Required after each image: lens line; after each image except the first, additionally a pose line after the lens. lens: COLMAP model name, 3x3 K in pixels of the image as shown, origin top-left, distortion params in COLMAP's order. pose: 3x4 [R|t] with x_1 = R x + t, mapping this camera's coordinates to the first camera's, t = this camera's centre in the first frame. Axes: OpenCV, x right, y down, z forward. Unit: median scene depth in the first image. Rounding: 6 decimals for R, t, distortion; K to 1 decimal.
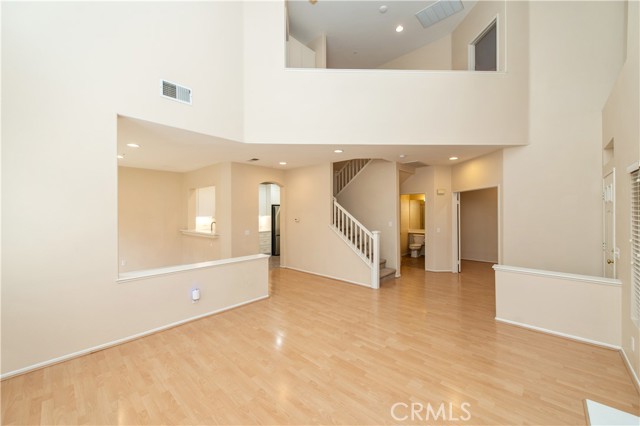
lens RADIAL K [[248.8, 0, 320.0], [0, 248.8, 213.0], [0, 0, 1]] dist [0.018231, -0.000066]
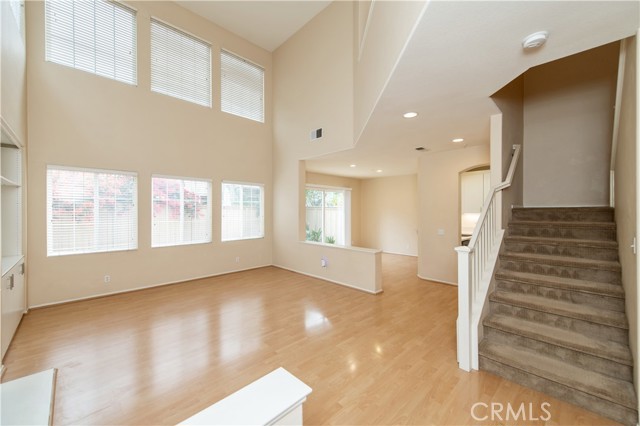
lens RADIAL K [[248.8, 0, 320.0], [0, 248.8, 213.0], [0, 0, 1]] dist [0.018231, -0.000066]
pose [[-0.043667, 0.010349, -0.998993, 0.931422], [-0.007783, 0.999912, 0.010698, 0.013203], [0.999016, 0.008243, -0.043583, 0.990018]]
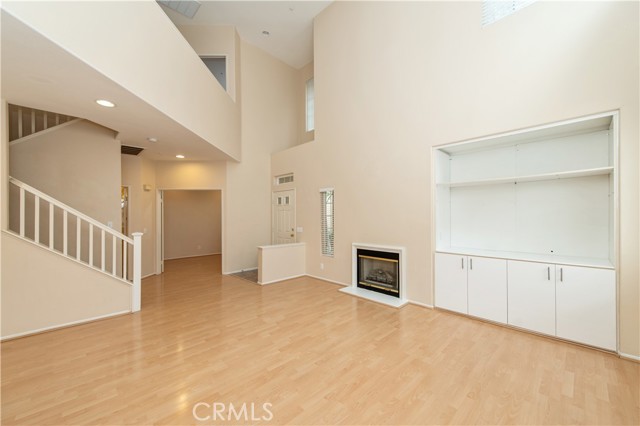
lens RADIAL K [[253.8, 0, 320.0], [0, 253.8, 213.0], [0, 0, 1]] dist [0.007089, -0.000125]
pose [[0.043653, 0.015786, 0.998922, -0.655950], [0.013889, 0.999769, -0.016406, 0.048710], [-0.998950, 0.014590, 0.043423, 0.569695]]
